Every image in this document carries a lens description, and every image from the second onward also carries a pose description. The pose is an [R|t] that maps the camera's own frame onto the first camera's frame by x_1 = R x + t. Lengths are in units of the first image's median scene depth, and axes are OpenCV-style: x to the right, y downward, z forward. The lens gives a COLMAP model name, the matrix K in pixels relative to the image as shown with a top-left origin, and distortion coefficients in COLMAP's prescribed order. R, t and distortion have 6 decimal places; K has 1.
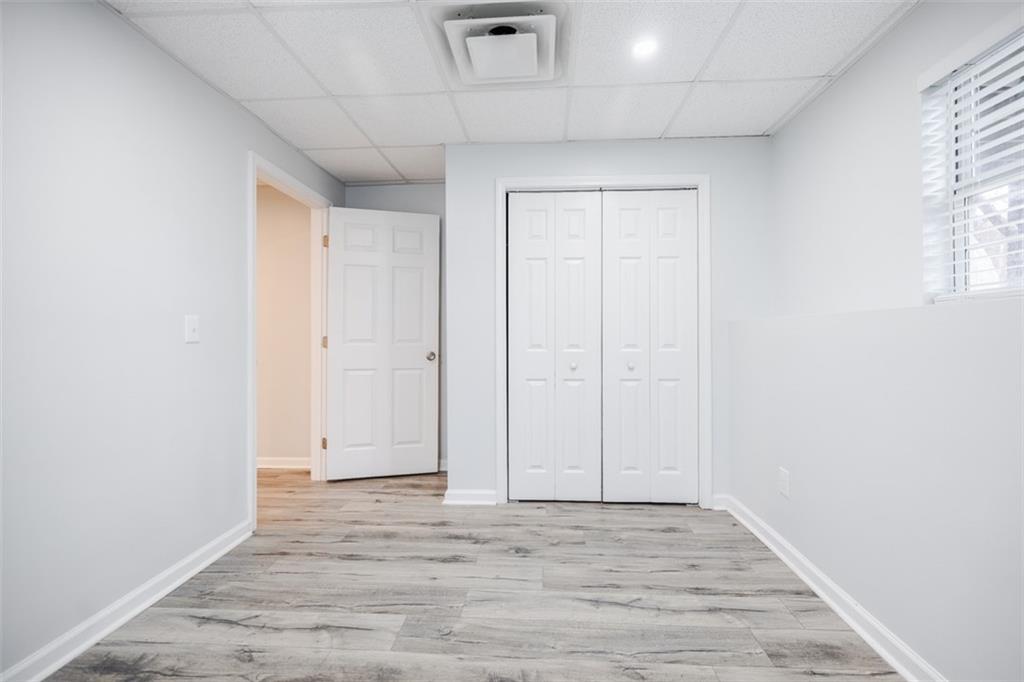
lens RADIAL K [[427.1, 0, 518.3], [0, 427.1, 335.5], [0, 0, 1]] dist [0.000765, -0.000110]
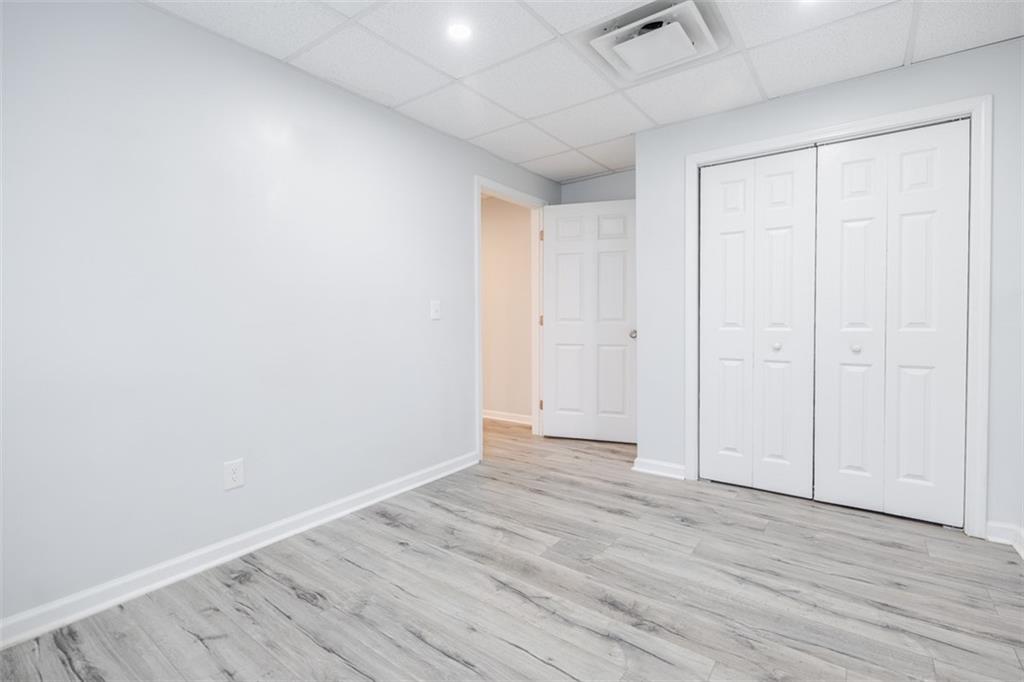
lens RADIAL K [[457.1, 0, 566.6], [0, 457.1, 328.3], [0, 0, 1]] dist [-0.002049, -0.000047]
pose [[0.870712, 0.005664, -0.491760, 0.294337], [0.006477, 0.999715, 0.022982, 0.010262], [0.491750, -0.023196, 0.870427, -0.097788]]
